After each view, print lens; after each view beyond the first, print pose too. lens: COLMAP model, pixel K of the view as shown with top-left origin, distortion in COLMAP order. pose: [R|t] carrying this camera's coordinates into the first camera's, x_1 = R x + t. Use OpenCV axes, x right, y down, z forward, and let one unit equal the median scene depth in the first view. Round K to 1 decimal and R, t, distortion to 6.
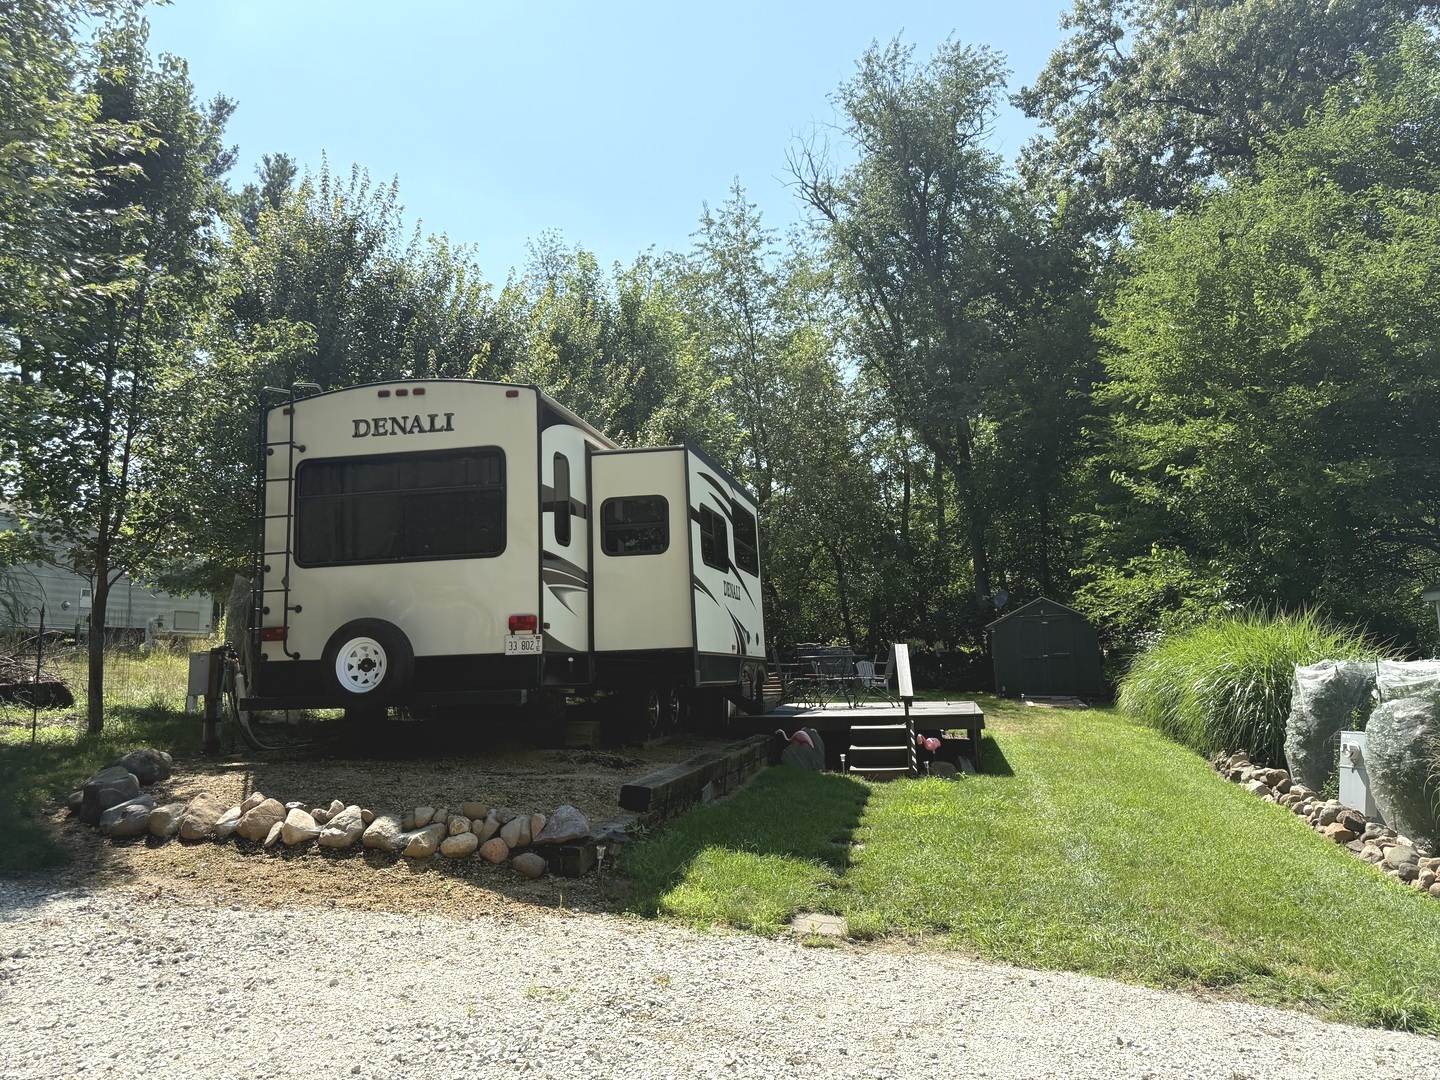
lens RADIAL K [[1093.1, 0, 712.1], [0, 1093.1, 537.2], [0, 0, 1]] dist [0.057751, -0.079700]
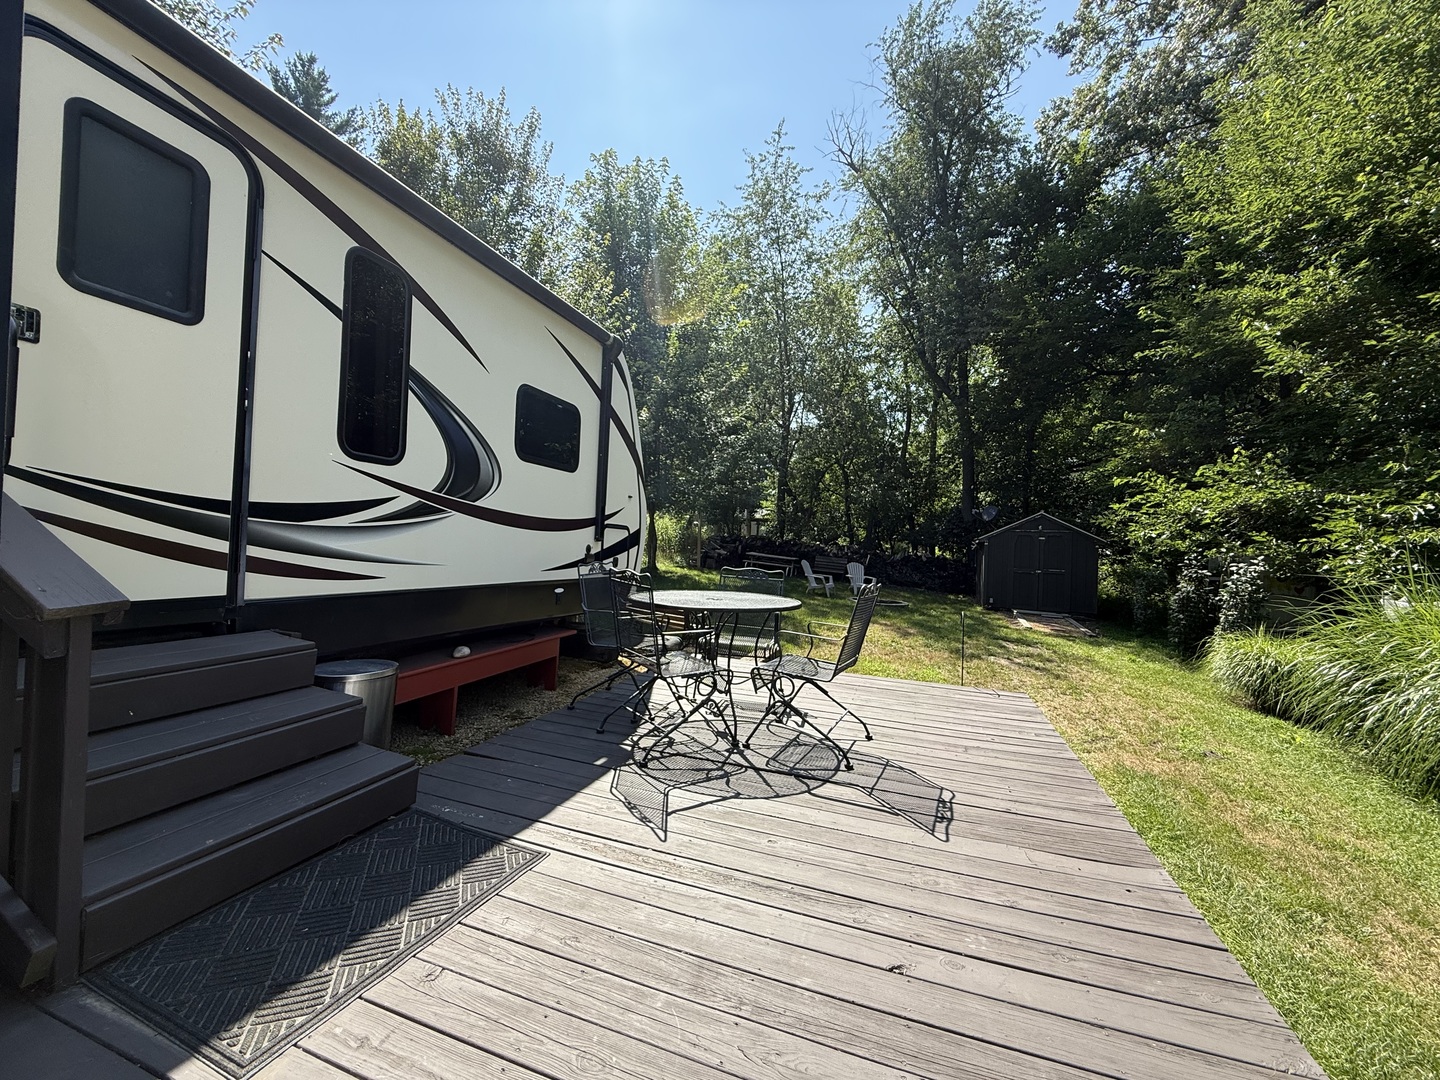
lens RADIAL K [[575.4, 0, 719.6], [0, 575.4, 541.1], [0, 0, 1]] dist [-0.000060, 0.000336]
pose [[0.990148, 0.068943, -0.121873, 0.115922], [-0.054651, 0.991633, 0.116950, 0.052170], [0.128916, -0.109138, 0.985632, 0.667375]]
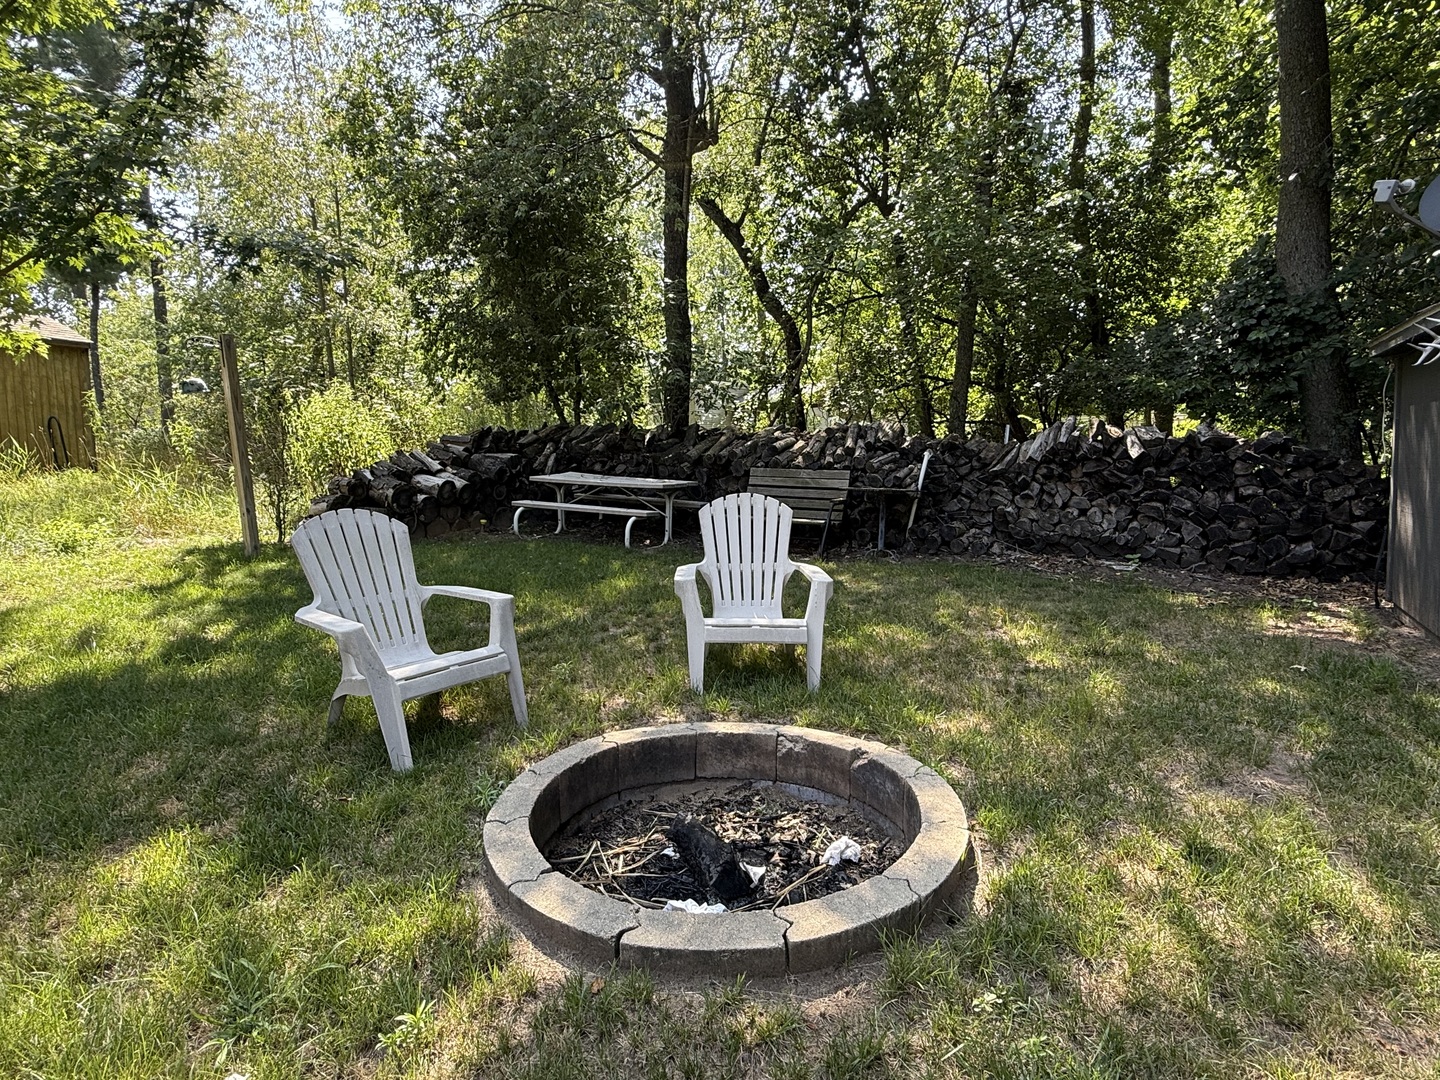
lens RADIAL K [[790.9, 0, 724.0], [0, 790.9, 544.1], [0, 0, 1]] dist [-0.004672, -0.000421]
pose [[0.962642, 0.016531, -0.270272, 0.276547], [0.047063, 0.972728, 0.227126, 0.137179], [0.266656, -0.231361, 0.935610, 1.342341]]
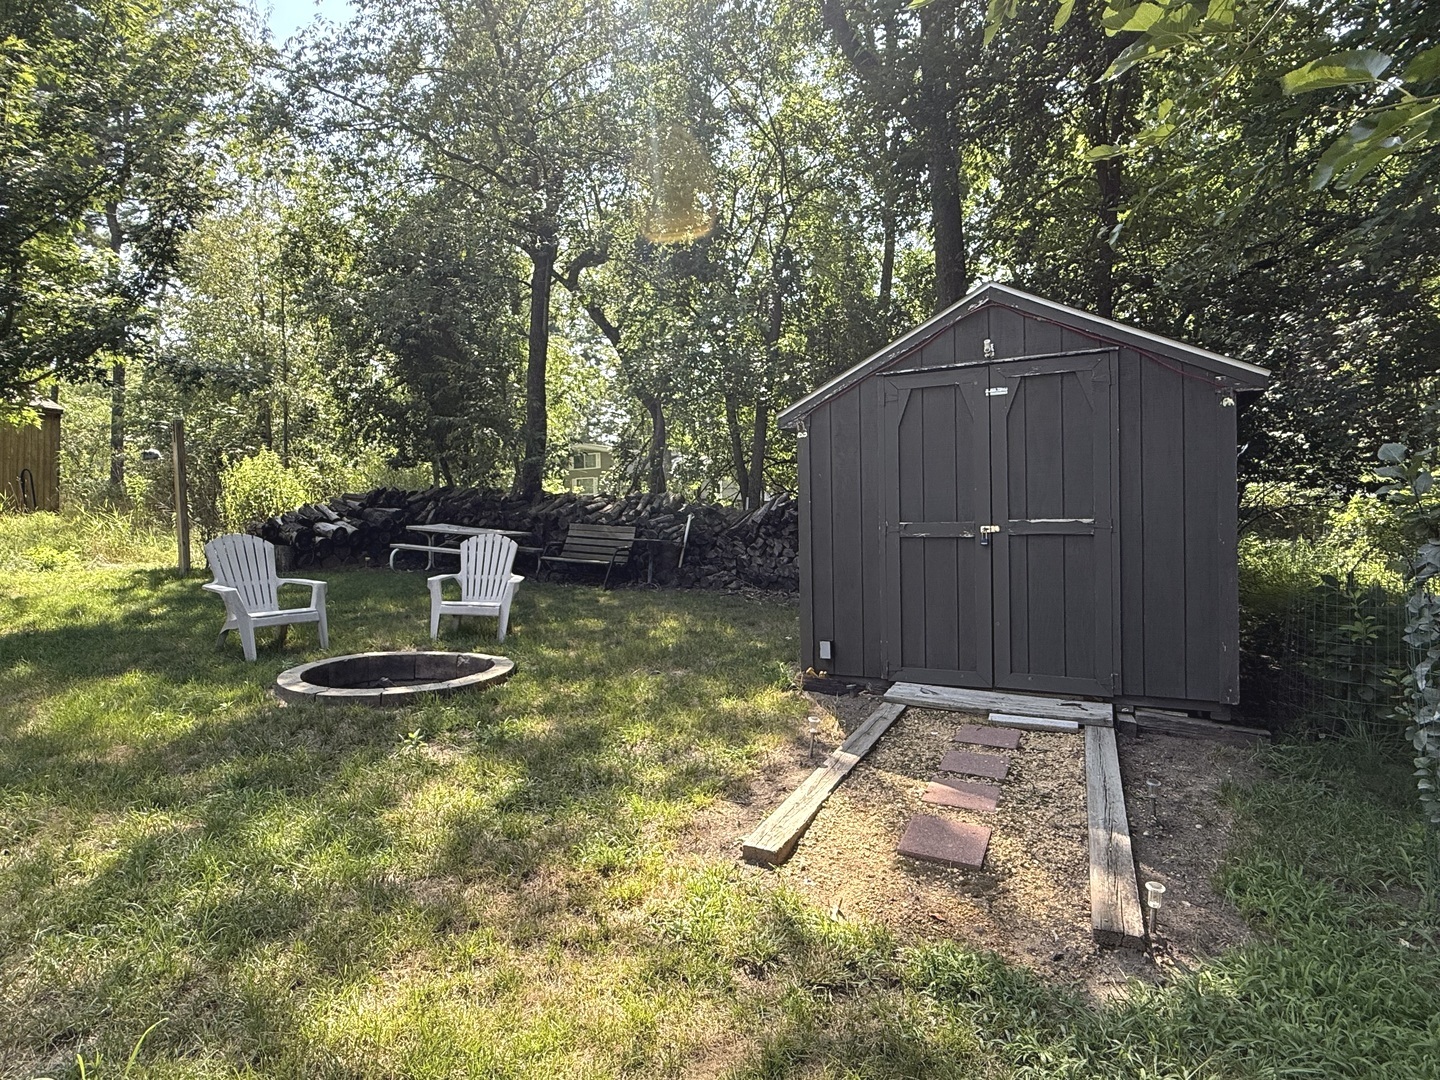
lens RADIAL K [[790.9, 0, 721.6], [0, 790.9, 538.4], [0, 0, 1]] dist [-0.004672, -0.000421]
pose [[0.975258, 0.017332, -0.220387, 0.421802], [0.014590, 0.989702, 0.142395, 0.123648], [0.220586, -0.142088, 0.964963, 1.209198]]
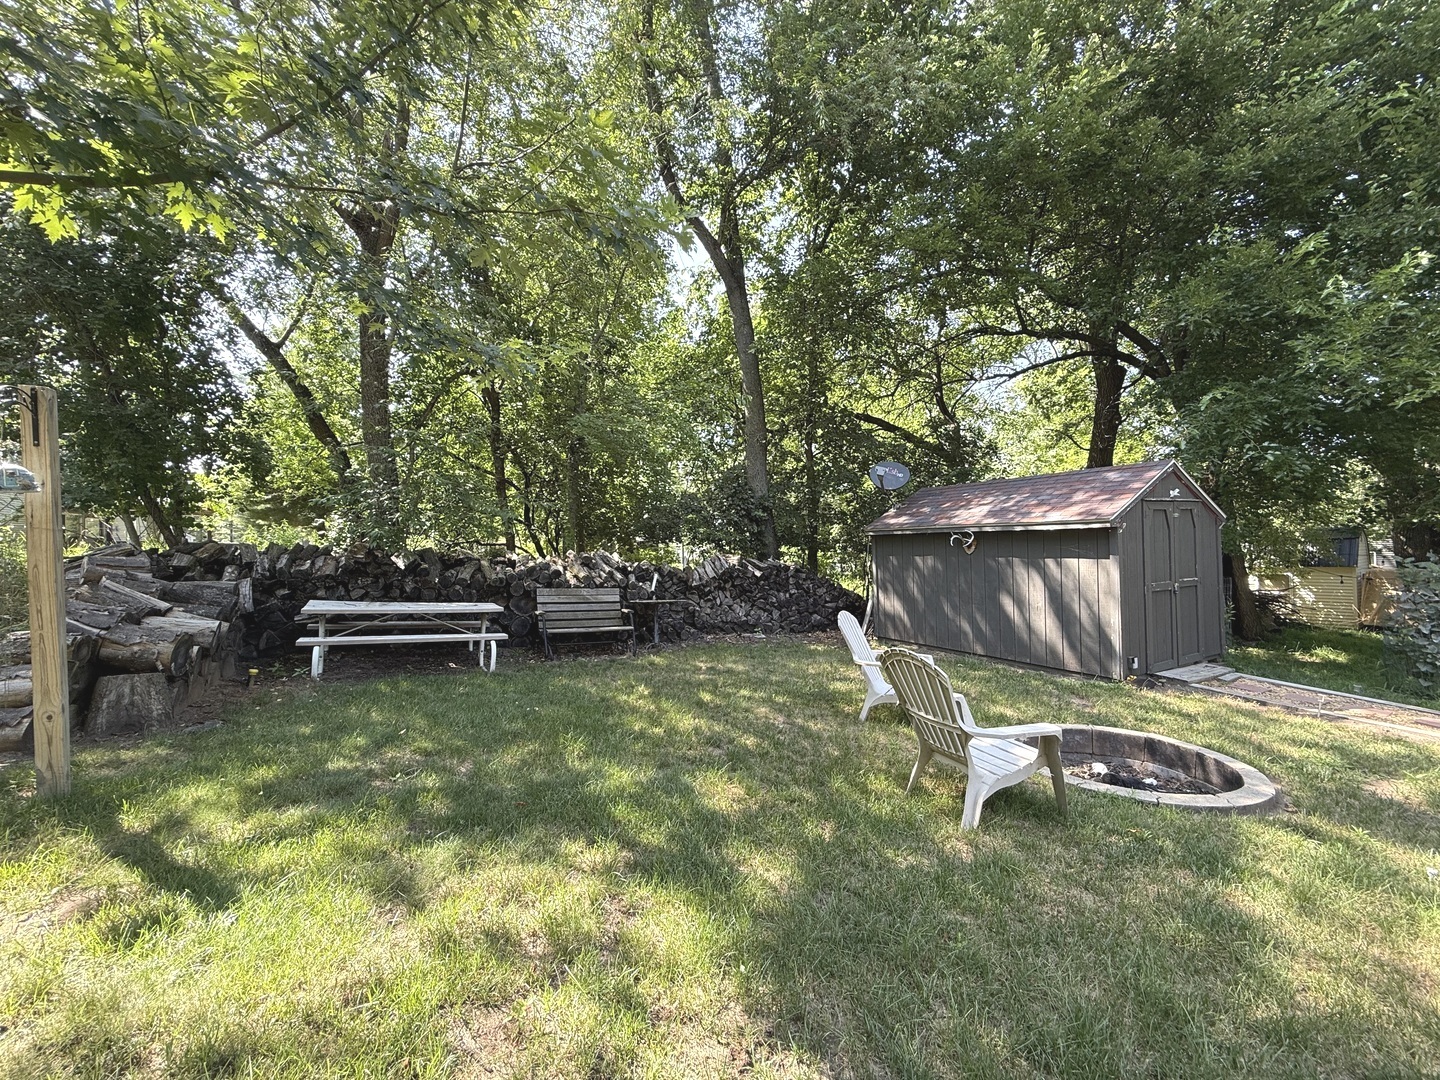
lens RADIAL K [[575.4, 0, 718.2], [0, 575.4, 543.4], [0, 0, 1]] dist [-0.000060, 0.000336]
pose [[0.726246, 0.010029, 0.687362, -0.020417], [-0.079945, 0.994341, 0.069959, 0.129383], [-0.682771, -0.105759, 0.722938, 1.413499]]
